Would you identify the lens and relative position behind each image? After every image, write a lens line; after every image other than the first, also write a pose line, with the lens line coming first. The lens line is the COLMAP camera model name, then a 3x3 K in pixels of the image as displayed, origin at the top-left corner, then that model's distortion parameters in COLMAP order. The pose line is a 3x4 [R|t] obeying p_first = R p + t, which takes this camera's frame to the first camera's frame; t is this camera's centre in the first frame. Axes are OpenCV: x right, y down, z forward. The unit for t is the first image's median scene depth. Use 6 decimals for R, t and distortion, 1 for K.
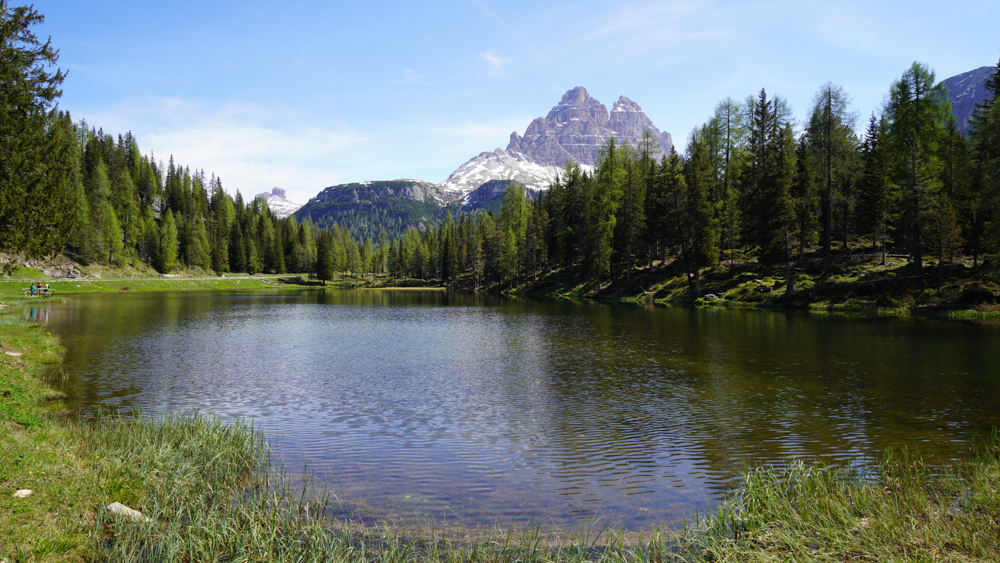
lens RADIAL K [[676.3, 0, 500.2], [0, 676.3, 280.0], [0, 0, 1]] dist [-0.008410, 0.012260]
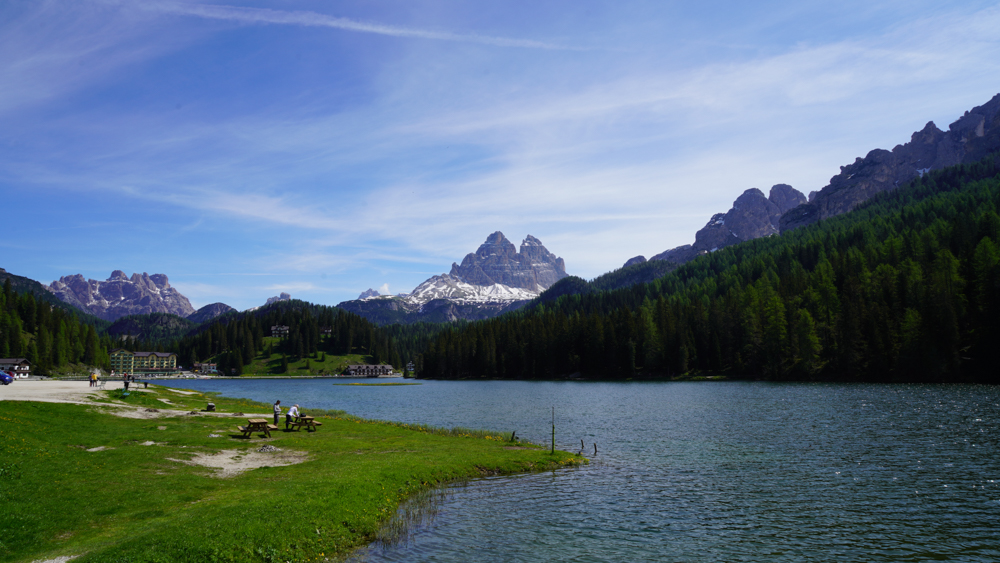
lens RADIAL K [[676.3, 0, 500.2], [0, 676.3, 280.0], [0, 0, 1]] dist [-0.008410, 0.012260]
pose [[0.998936, -0.004543, 0.045895, 0.056555], [0.010596, 0.991123, -0.132527, 0.032579], [-0.044886, 0.132872, 0.990116, -0.582218]]
